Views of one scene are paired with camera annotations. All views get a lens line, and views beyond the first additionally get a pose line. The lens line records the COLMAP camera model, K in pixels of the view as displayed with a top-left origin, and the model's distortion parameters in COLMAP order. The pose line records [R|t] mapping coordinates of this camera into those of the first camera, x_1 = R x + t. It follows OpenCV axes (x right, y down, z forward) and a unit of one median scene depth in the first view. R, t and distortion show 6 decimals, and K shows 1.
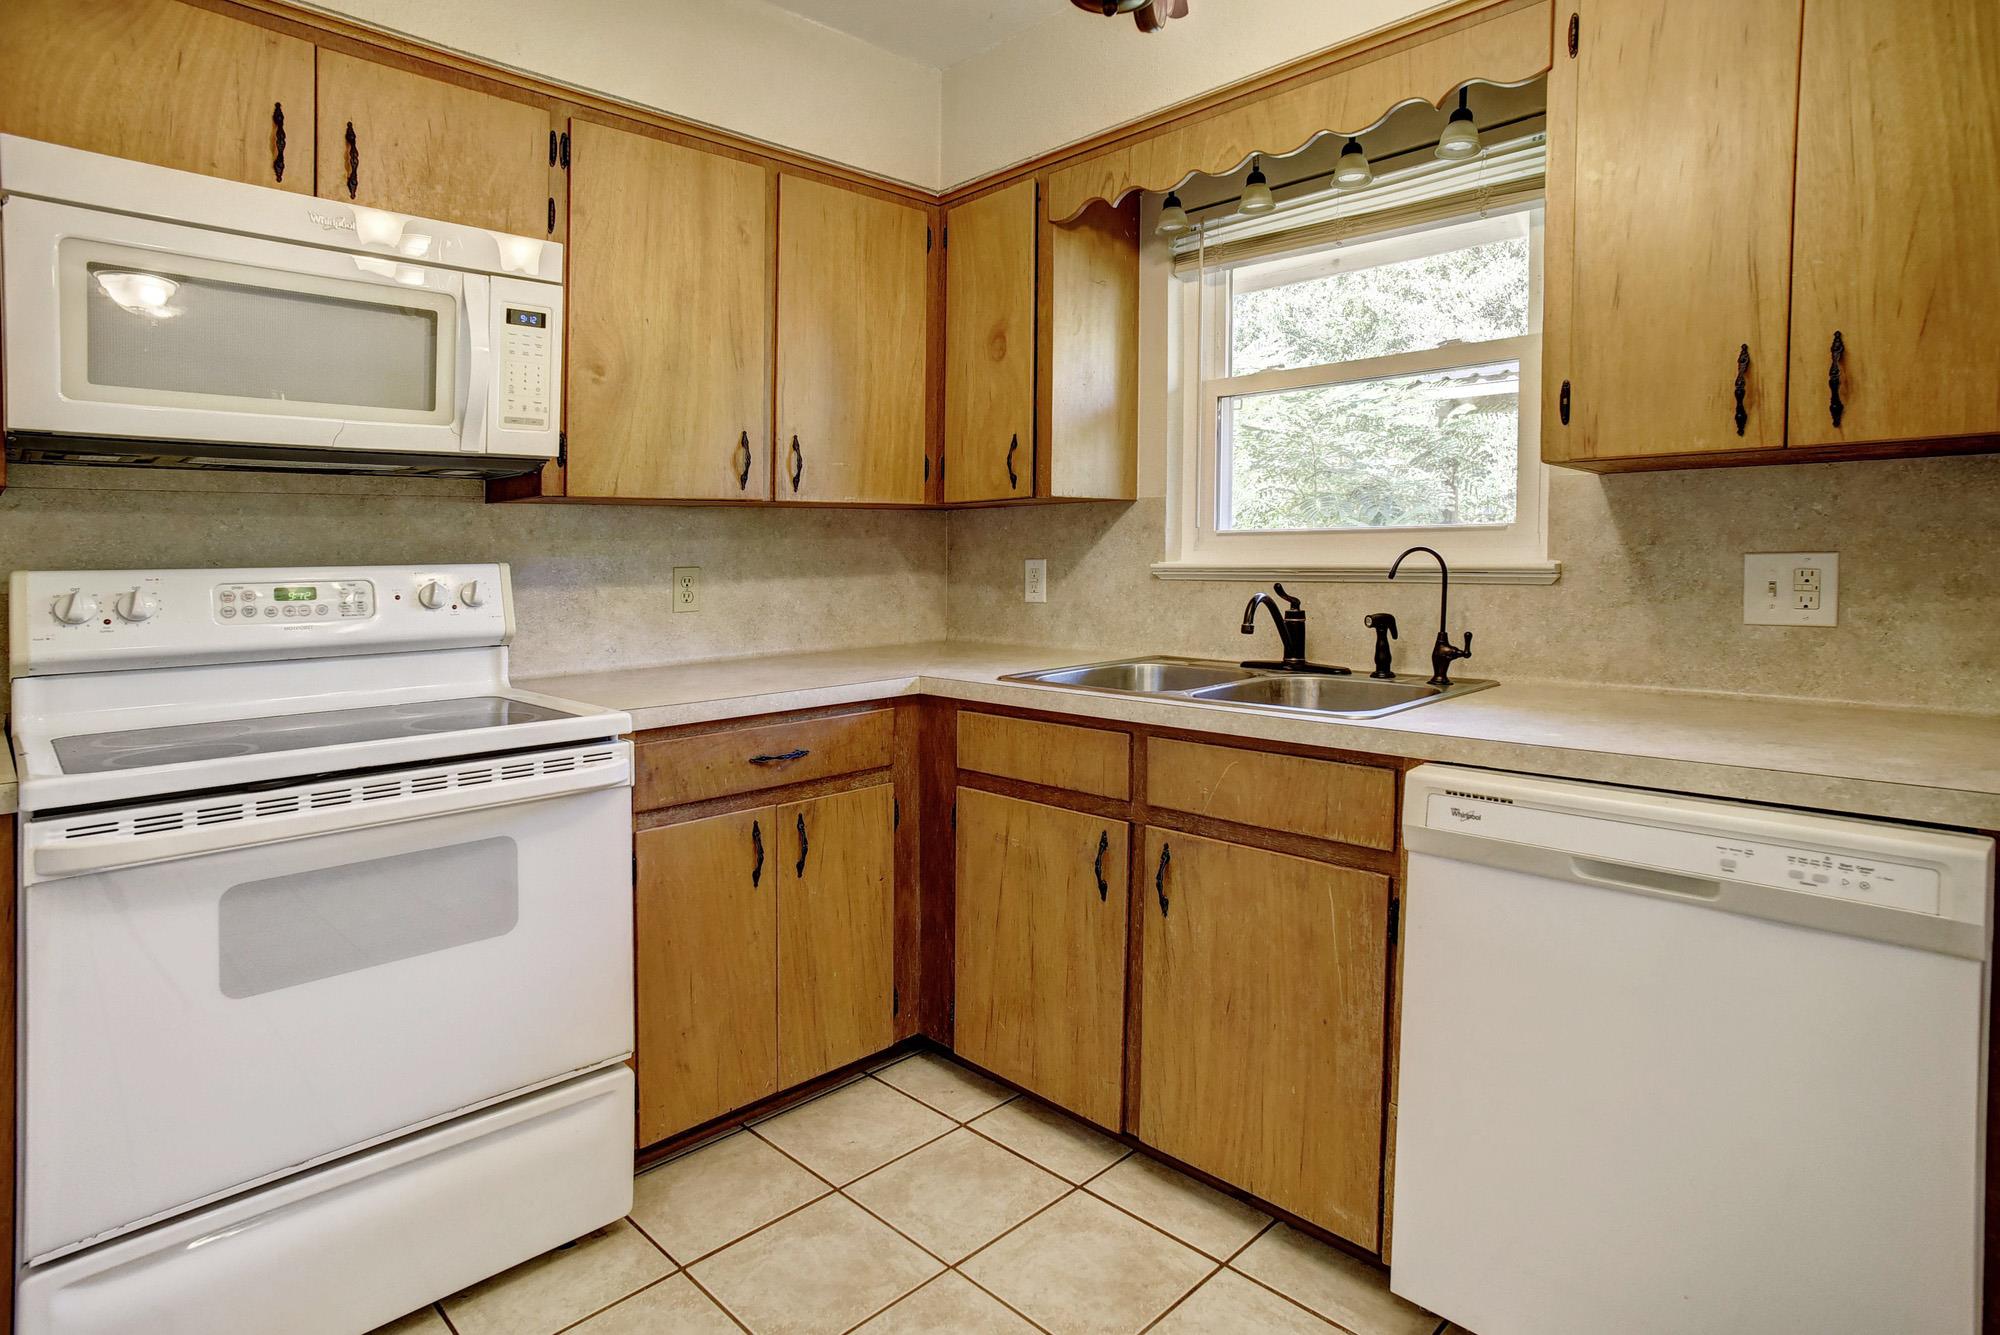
lens RADIAL K [[1052.8, 0, 1022.3], [0, 1052.8, 550.4], [0, 0, 1]] dist [-0.044030, 0.031938]
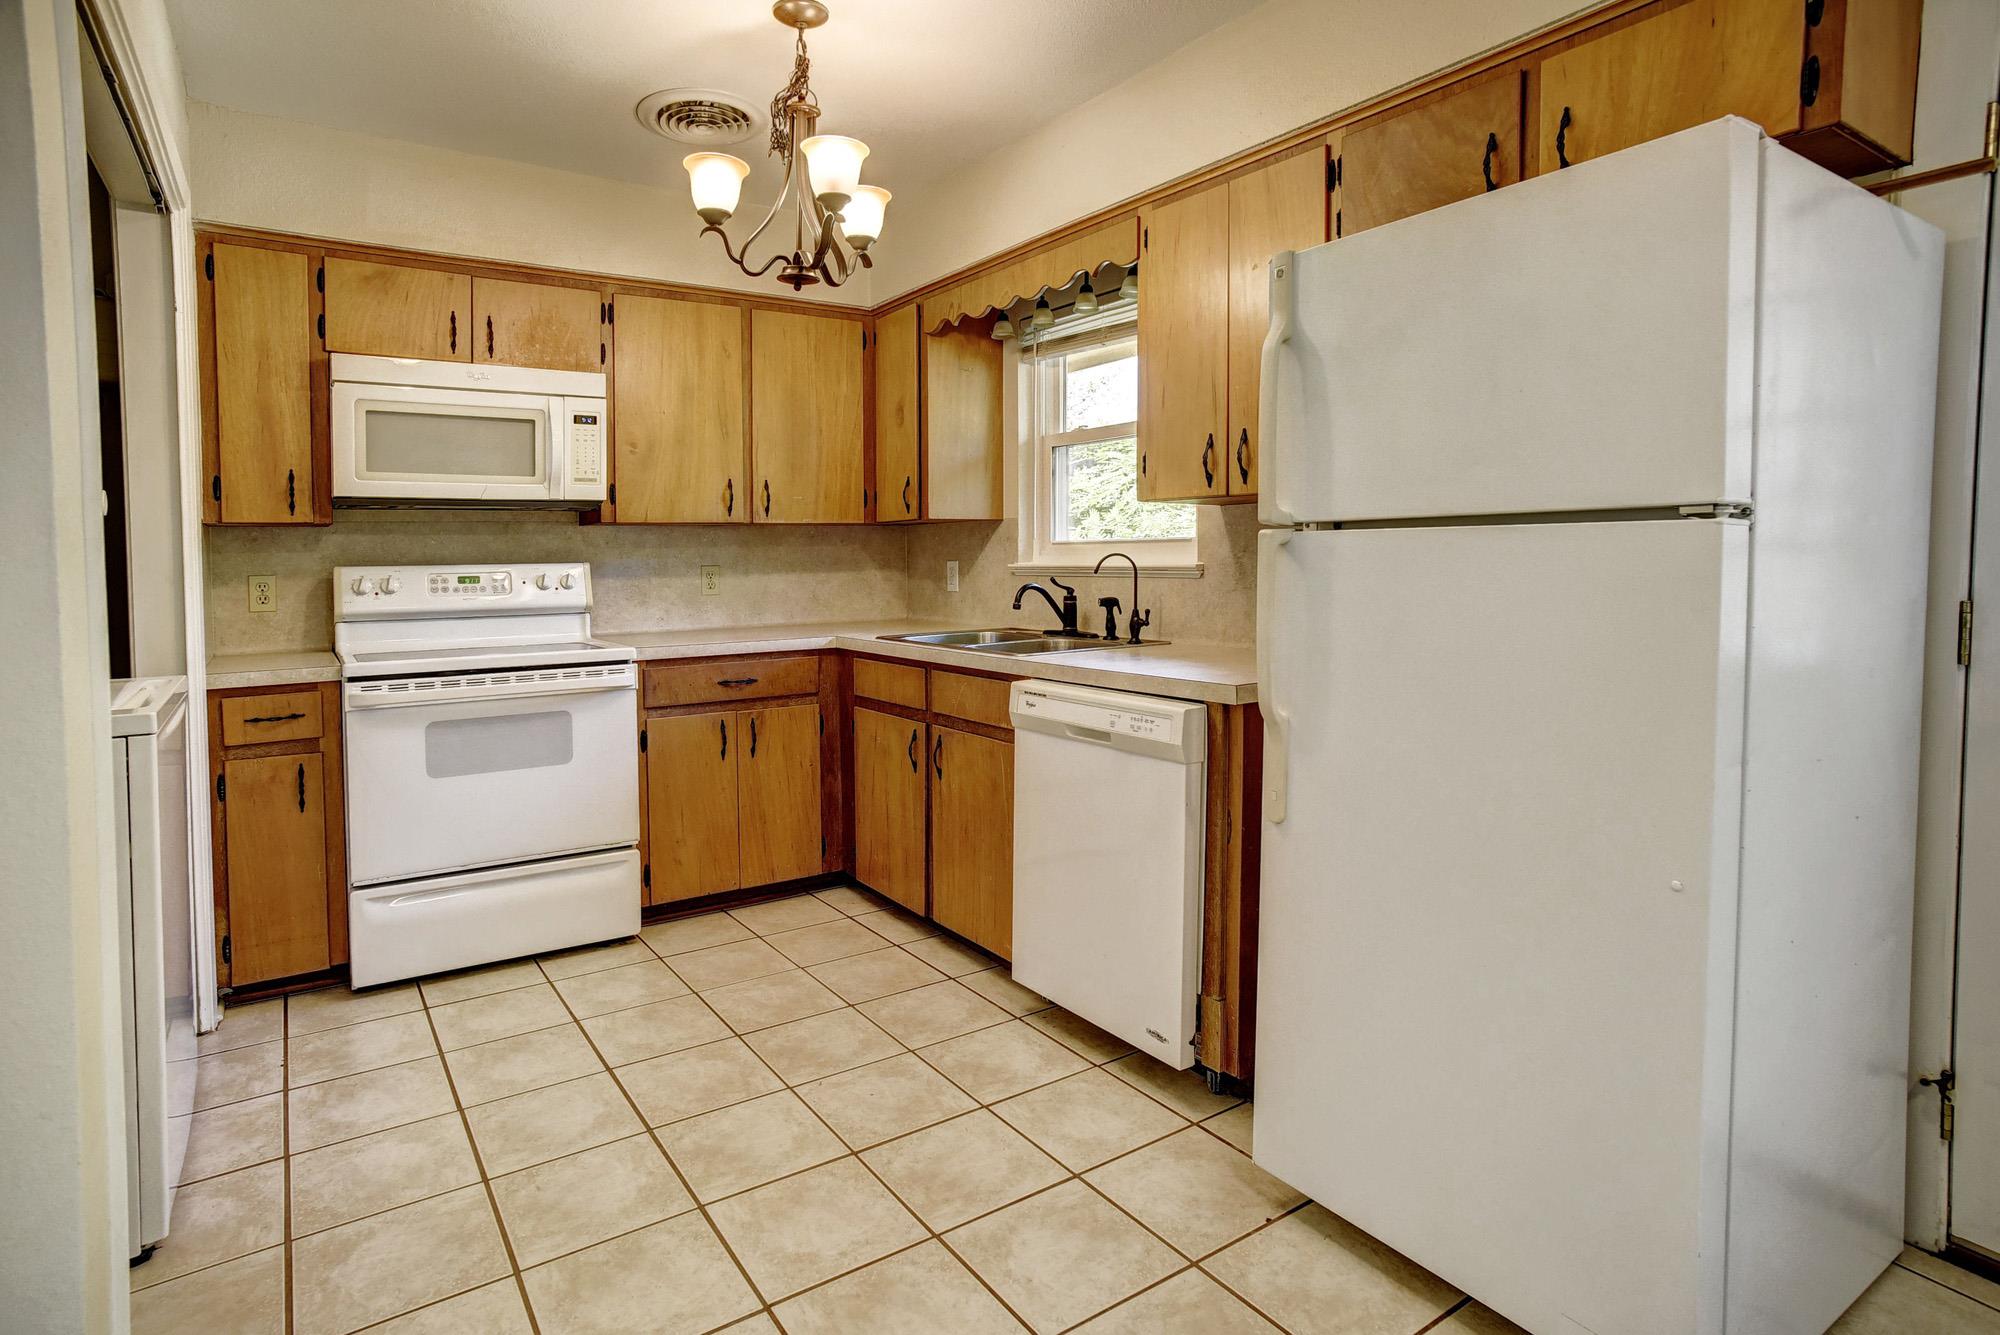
lens RADIAL K [[1061.1, 0, 995.2], [0, 1061.1, 589.1], [0, 0, 1]] dist [-0.036889, 0.031026]
pose [[0.980082, 0.007092, -0.198468, 0.486807], [-0.000012, 0.999364, 0.035652, -0.005792], [0.198594, -0.034940, 0.979459, -0.527313]]
